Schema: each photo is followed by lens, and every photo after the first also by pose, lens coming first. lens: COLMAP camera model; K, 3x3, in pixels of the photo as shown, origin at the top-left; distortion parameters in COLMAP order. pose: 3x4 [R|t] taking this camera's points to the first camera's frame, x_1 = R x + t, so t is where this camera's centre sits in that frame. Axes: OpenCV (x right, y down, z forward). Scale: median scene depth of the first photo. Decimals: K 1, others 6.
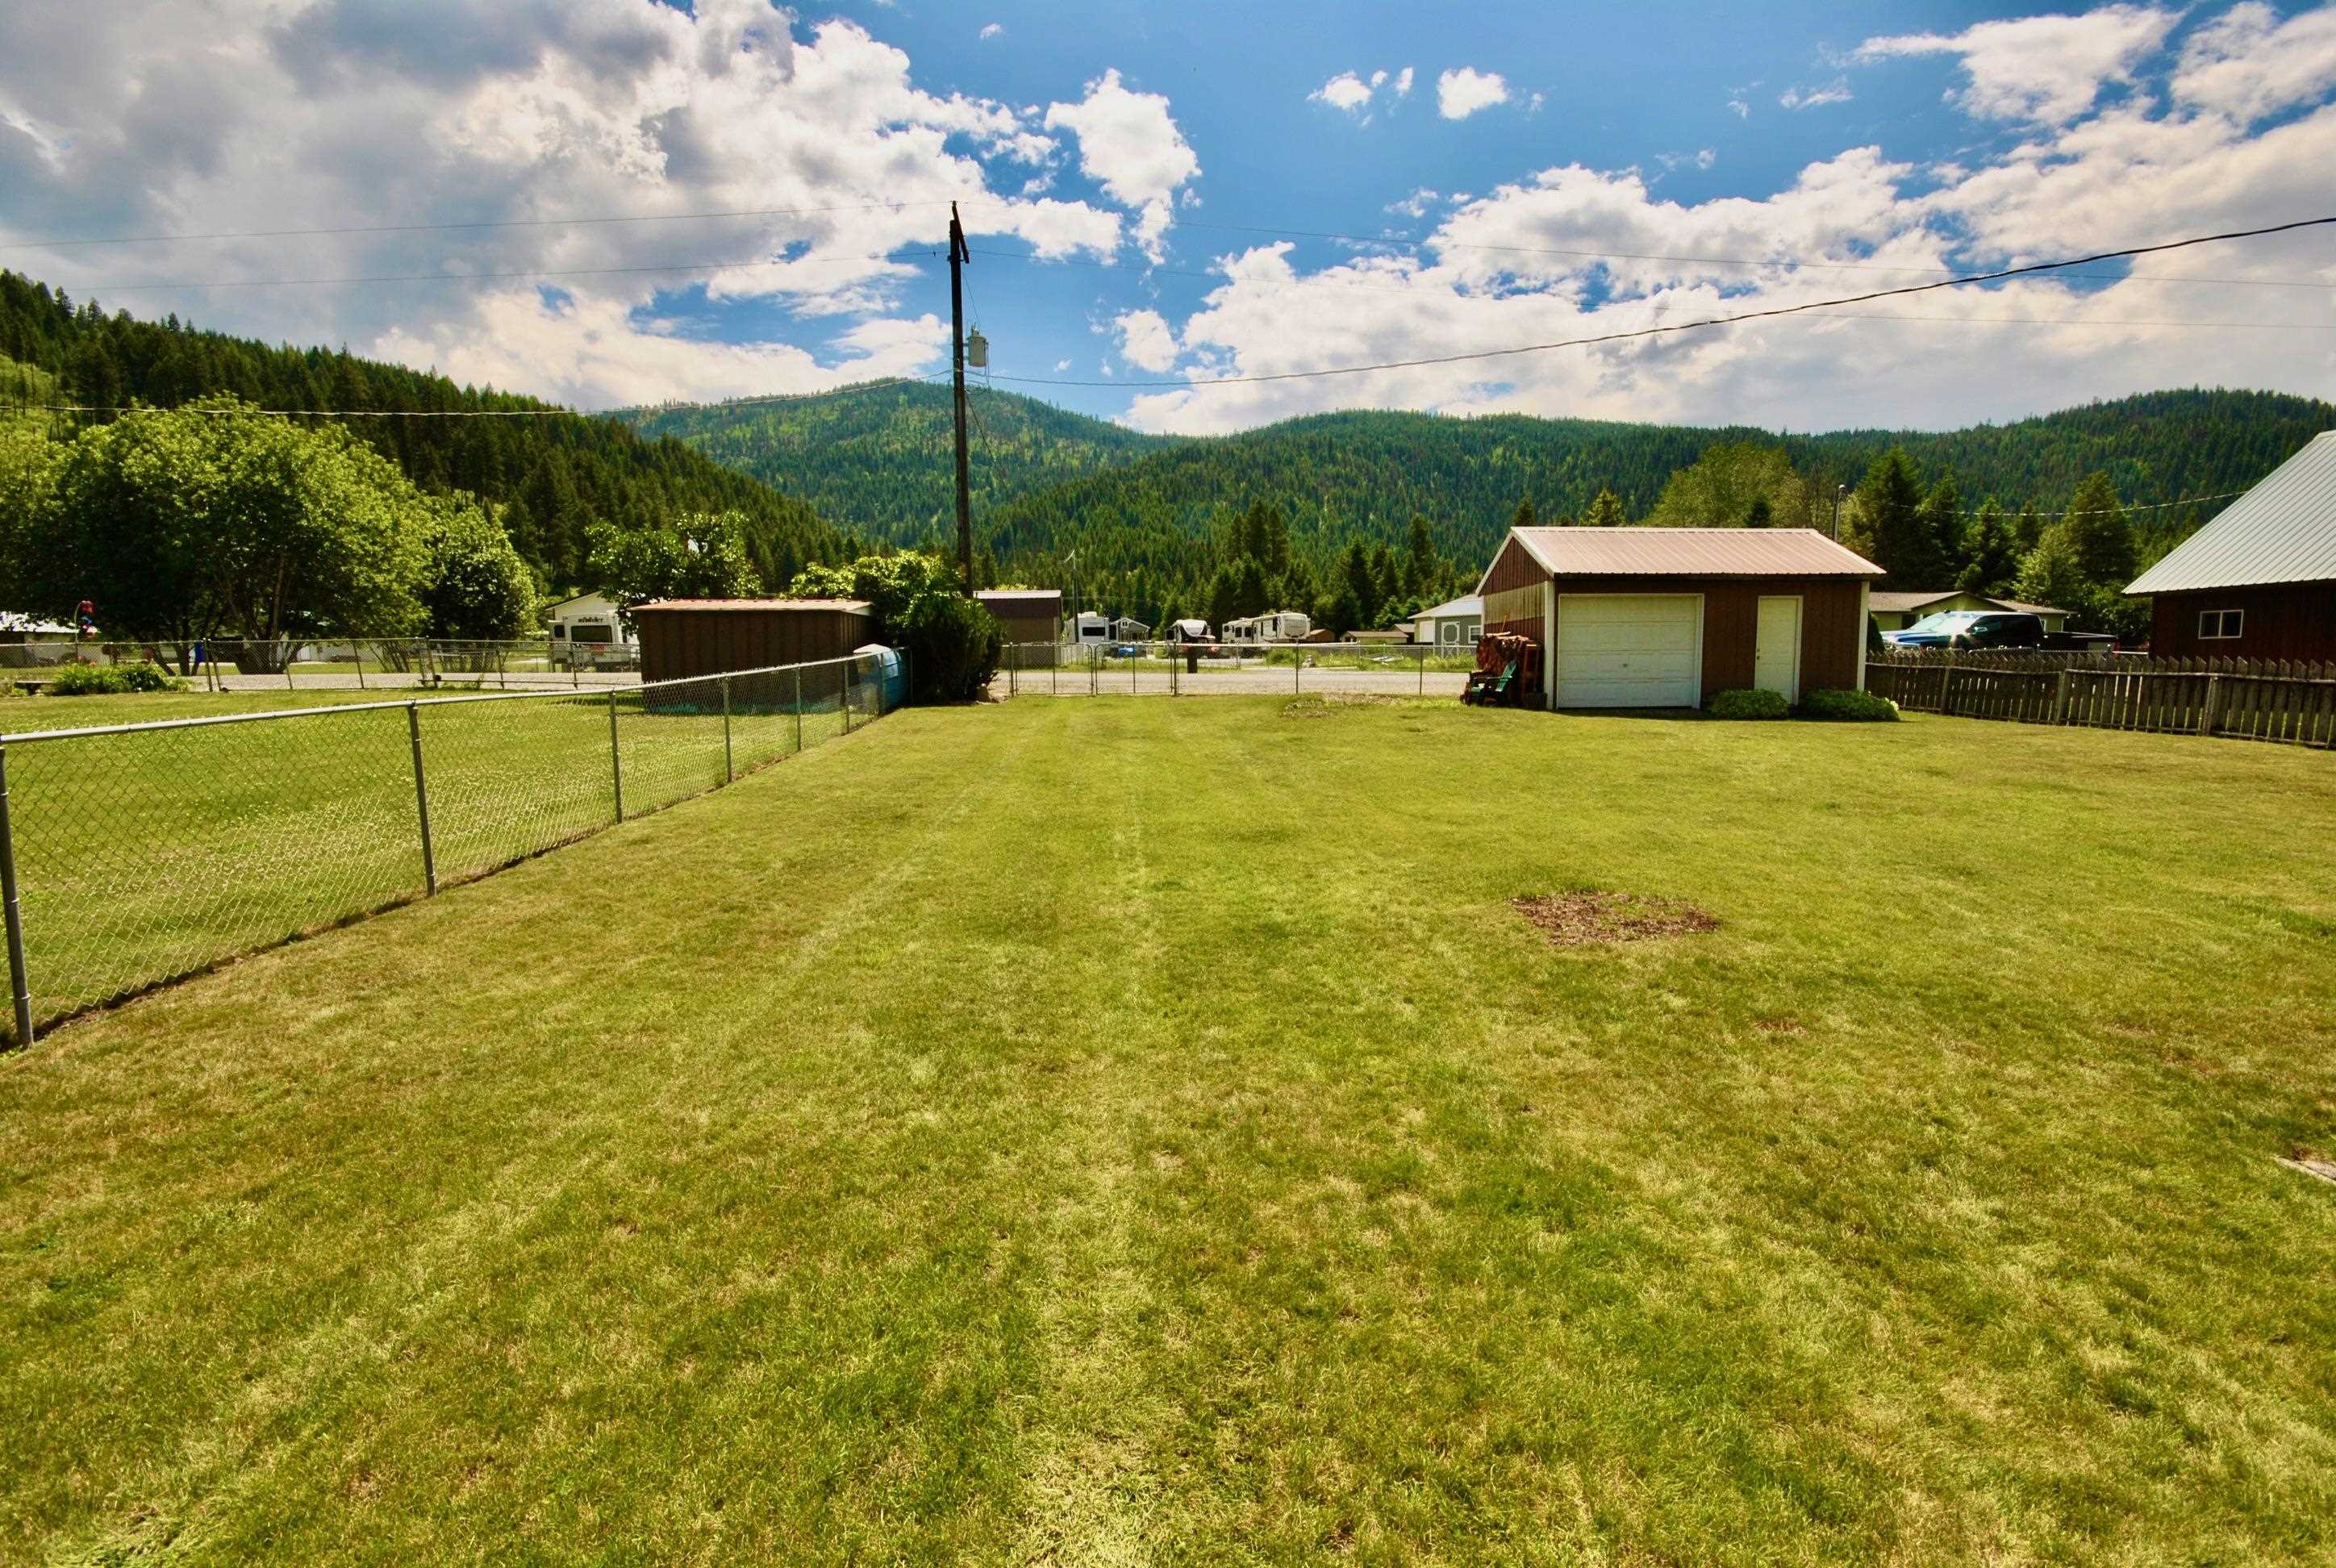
lens RADIAL K [[1027.4, 0, 1172.8], [0, 1027.4, 768.0], [0, 0, 1]] dist [-0.000690, -0.006533]
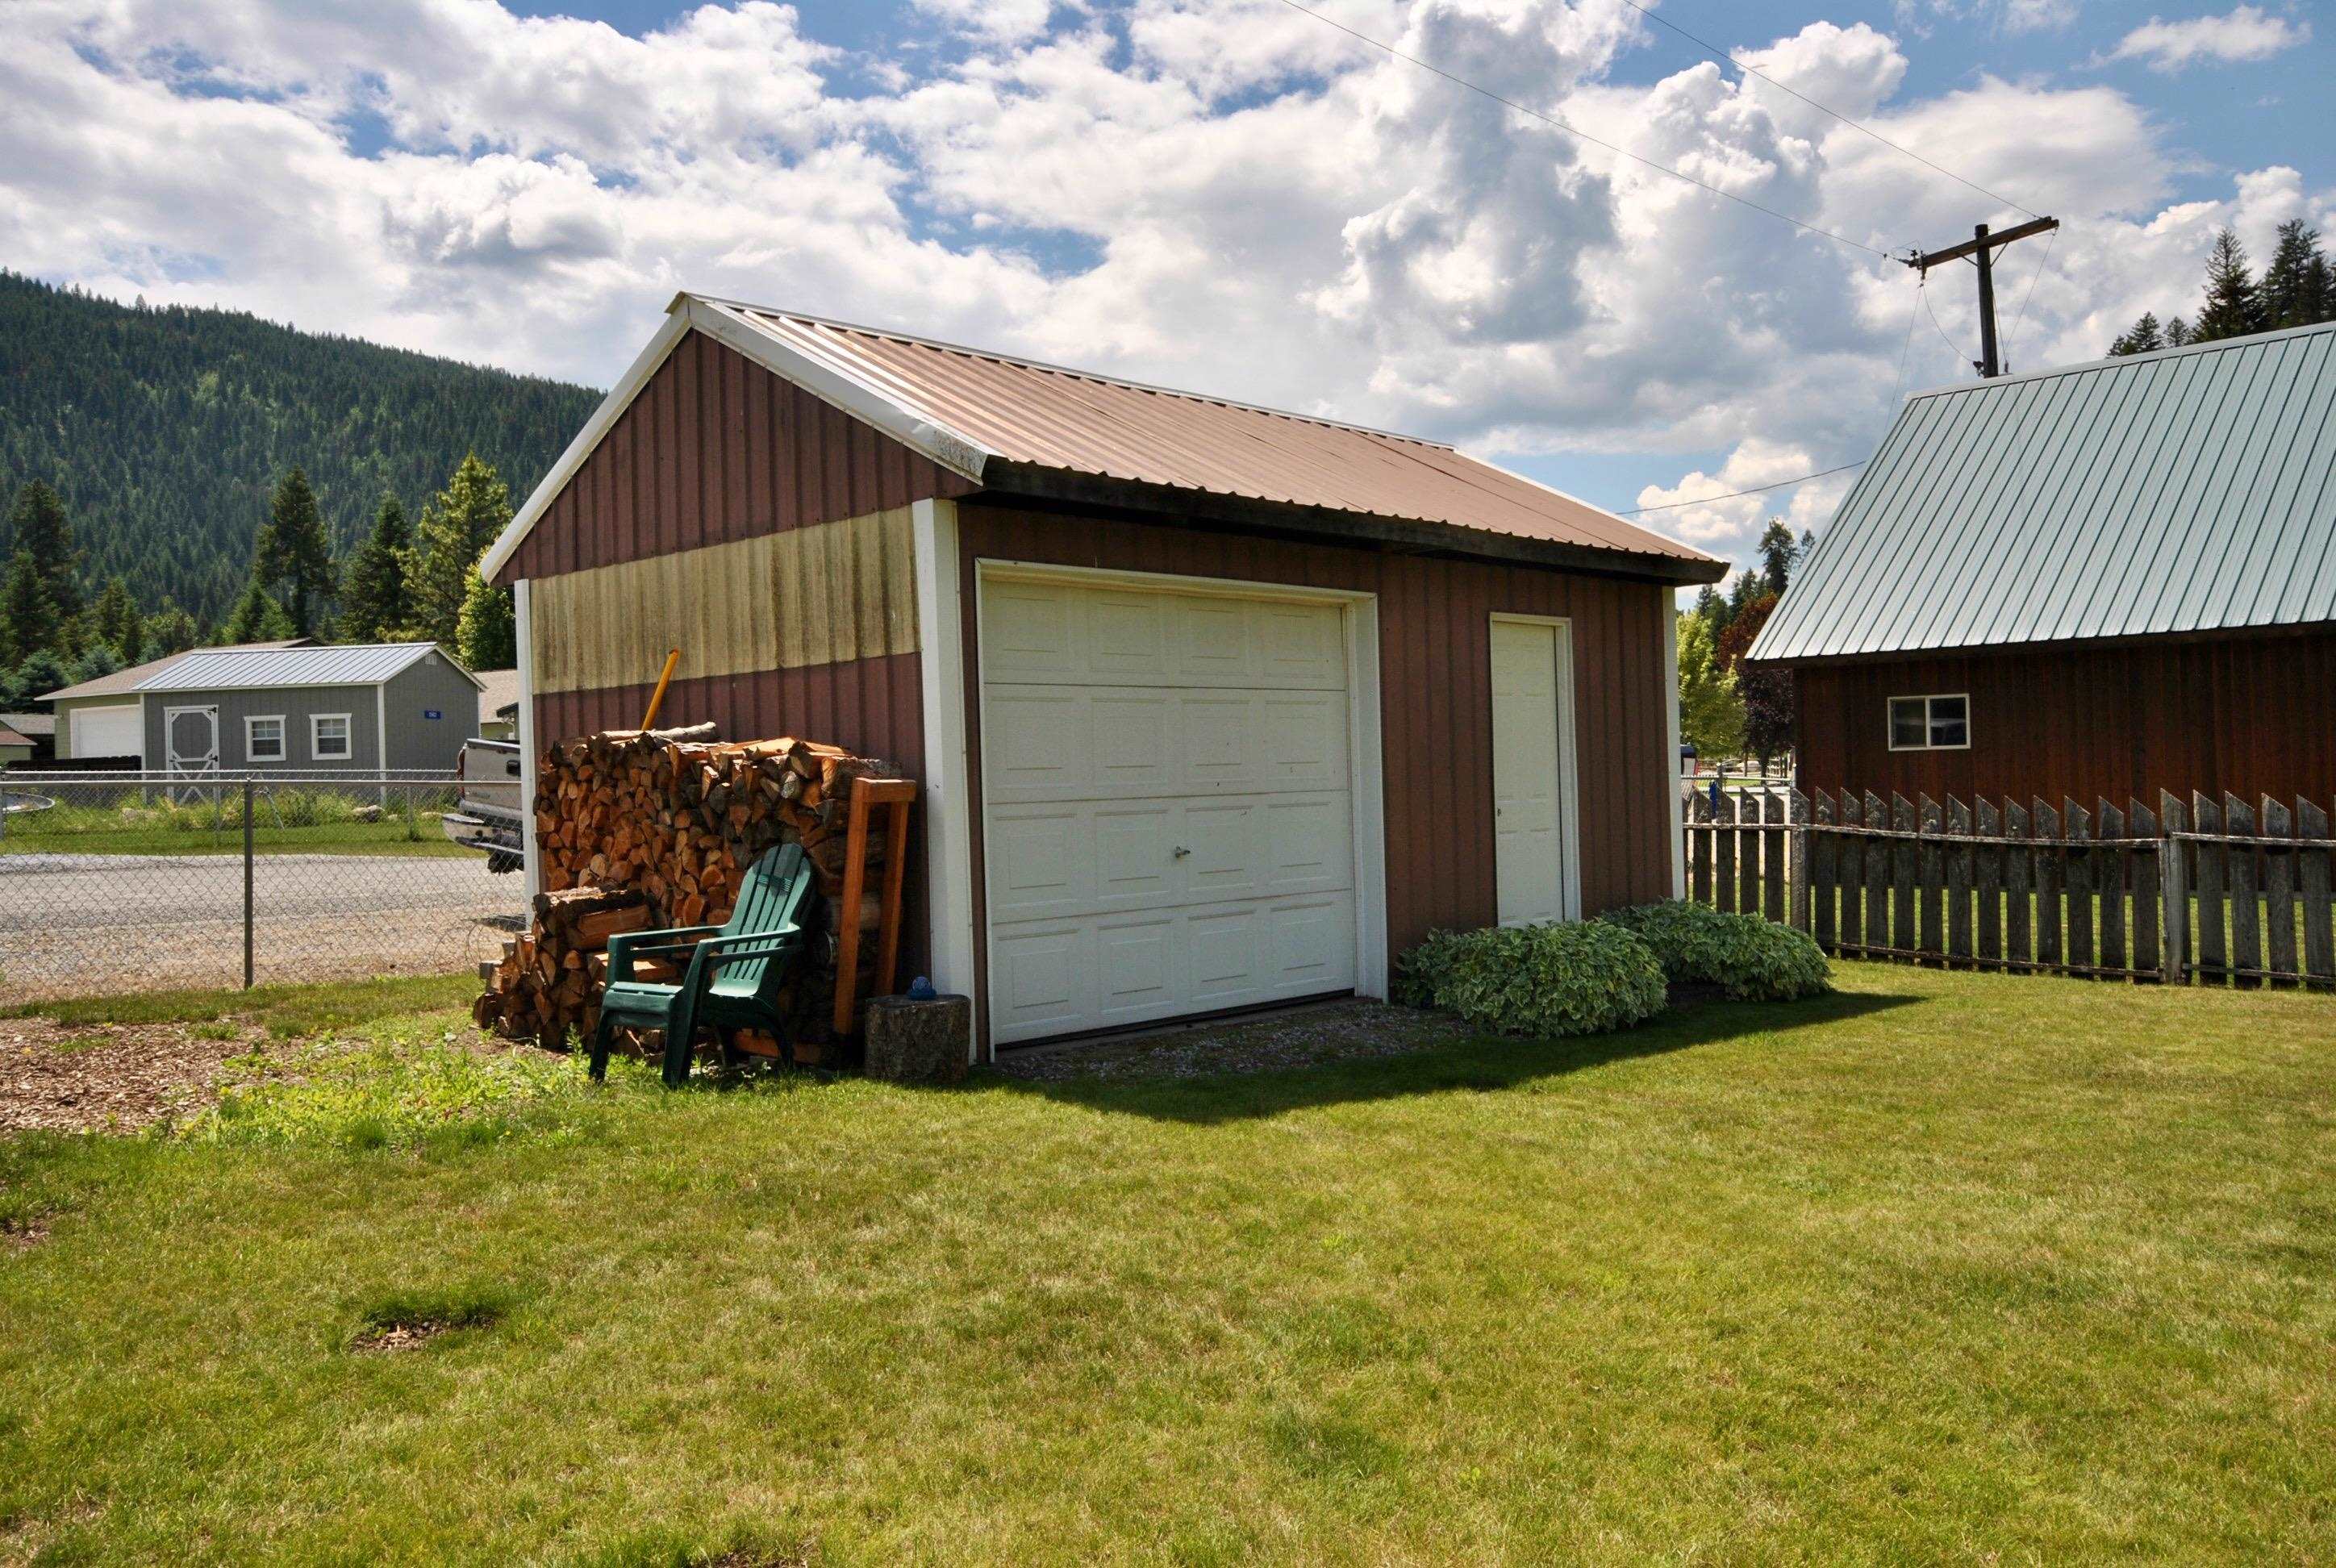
lens RADIAL K [[1842.5, 0, 1143.0], [0, 1842.5, 823.0], [0, 0, 1]] dist [0.024340, -0.006392]
pose [[0.719413, -0.026866, 0.694063, 0.008427], [0.085569, 0.995068, -0.050178, -0.006404], [-0.689291, 0.095489, 0.718164, 0.050352]]
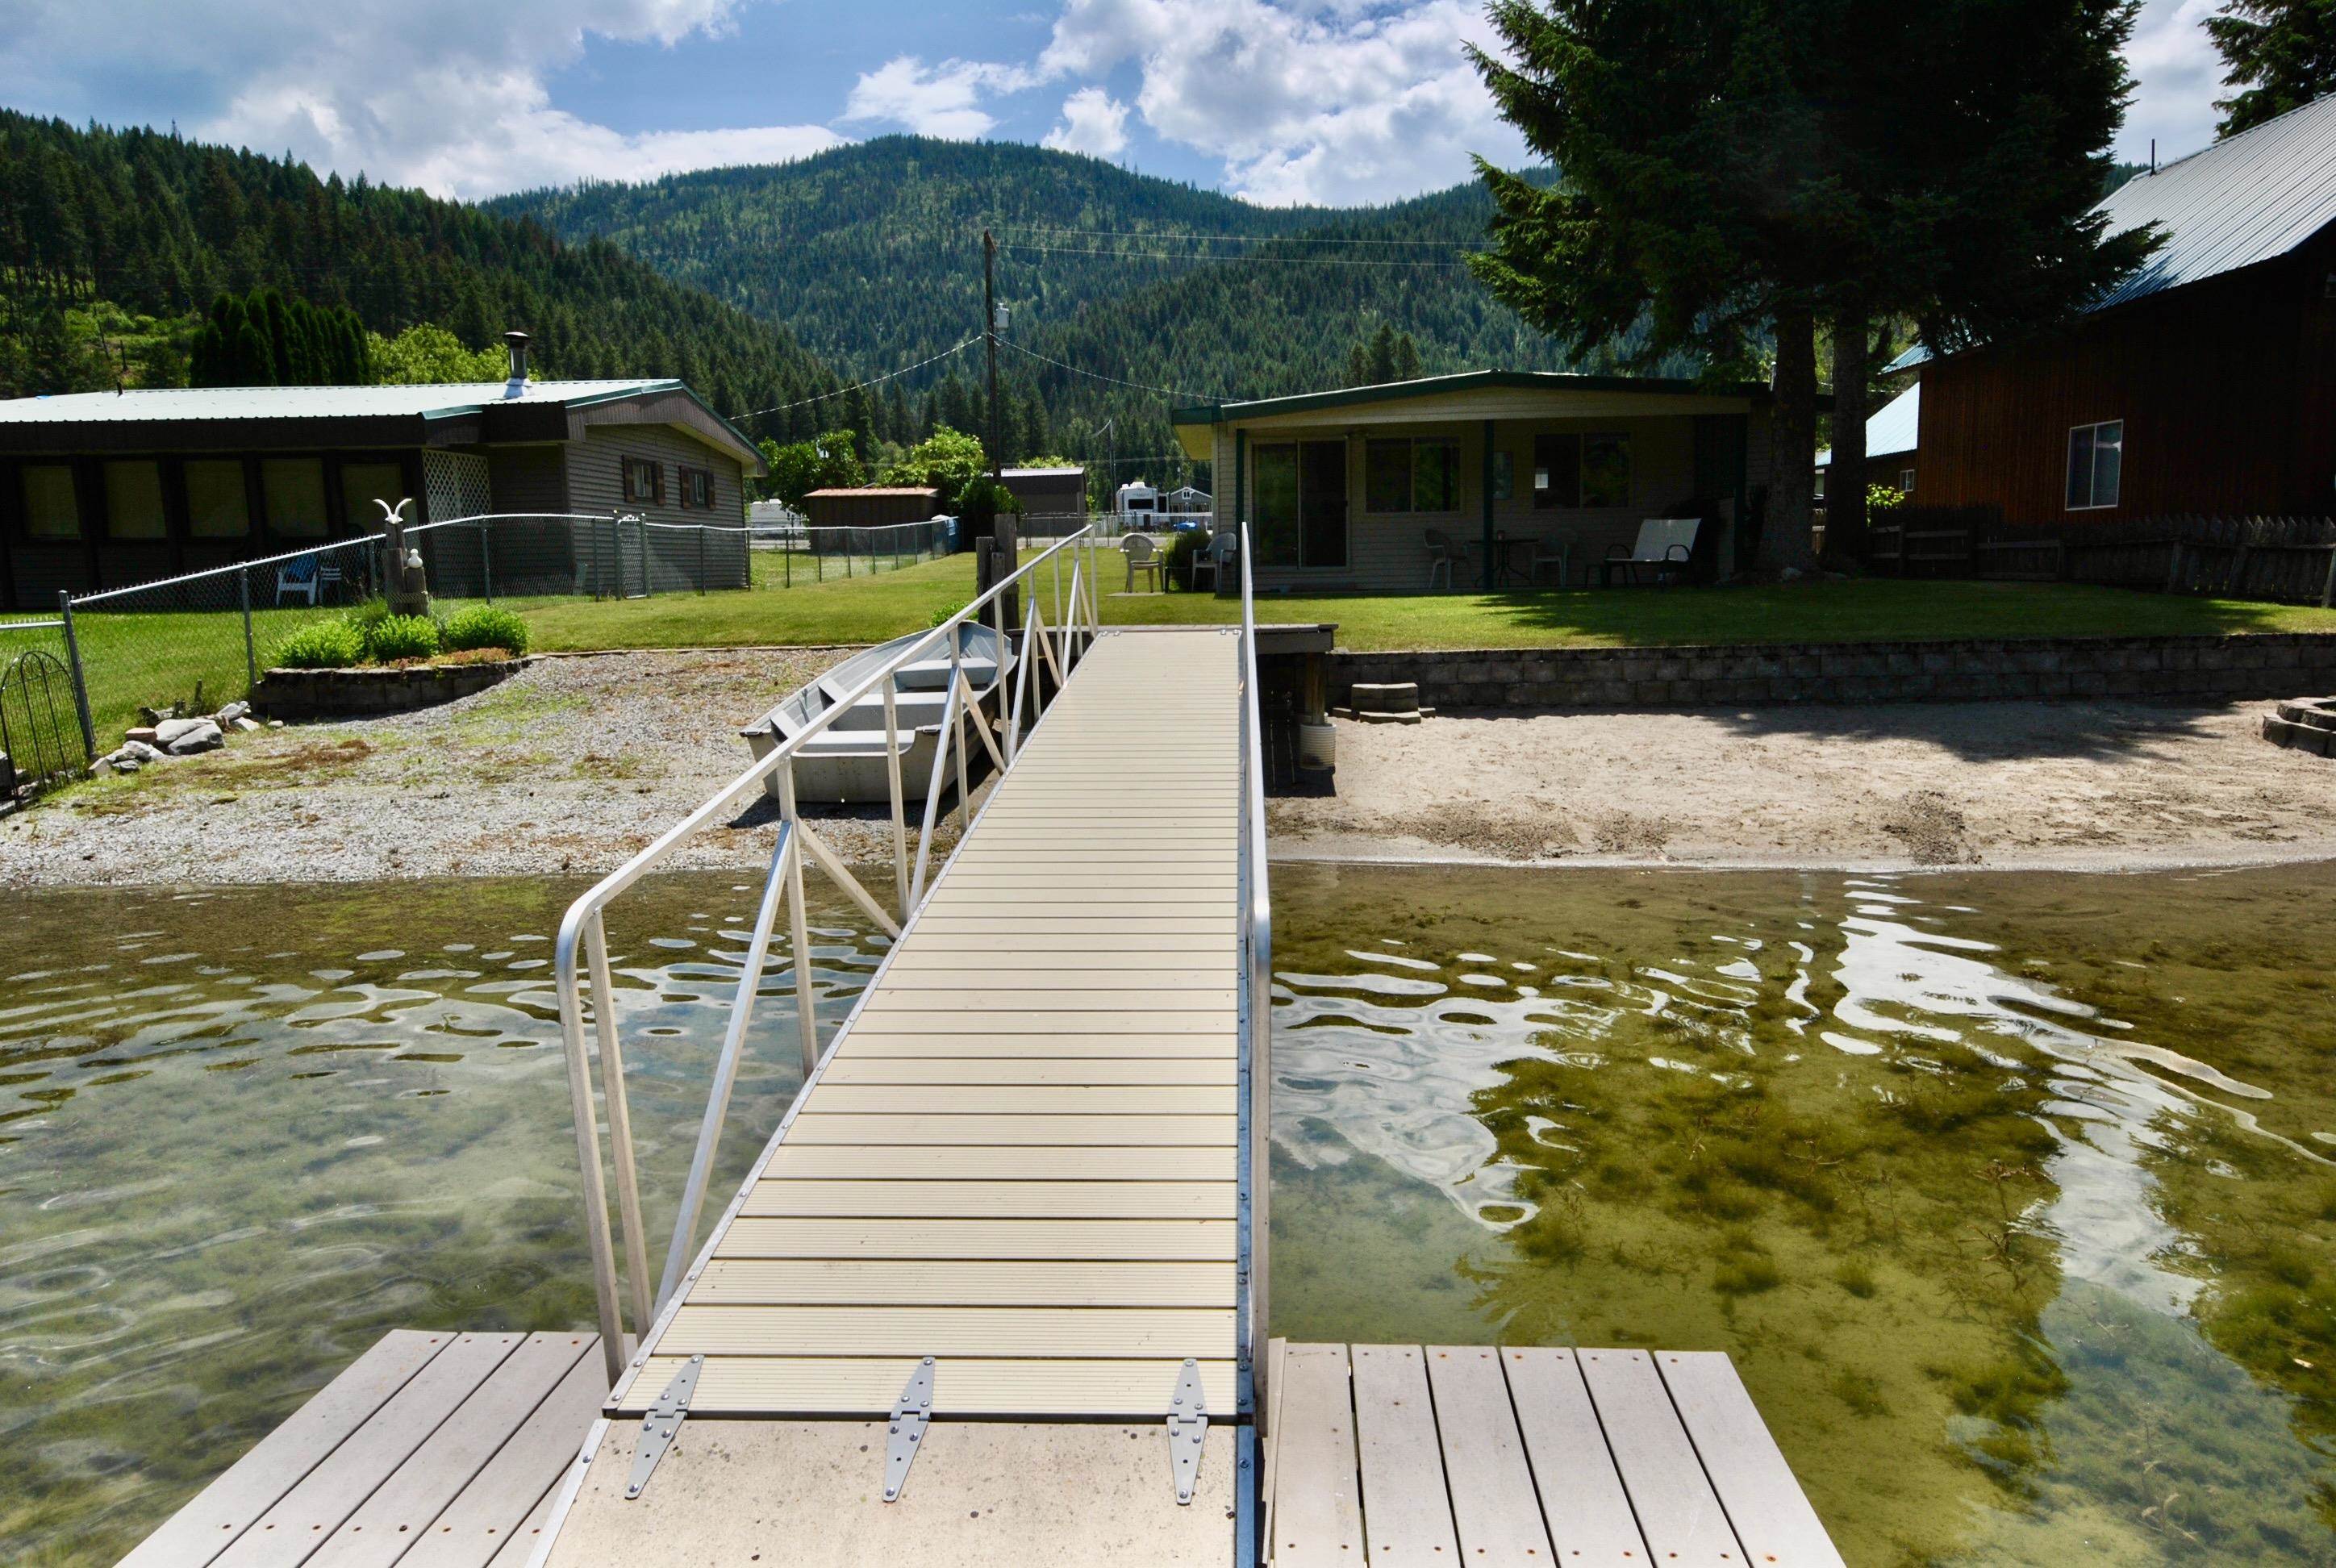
lens RADIAL K [[1647.6, 0, 1175.4], [0, 1647.6, 770.5], [0, 0, 1]] dist [0.038177, 0.006265]
pose [[0.995266, 0.001784, -0.097167, 0.026134], [0.001038, 0.999579, 0.028991, 0.016331], [0.097178, -0.028955, 0.994846, -0.123174]]
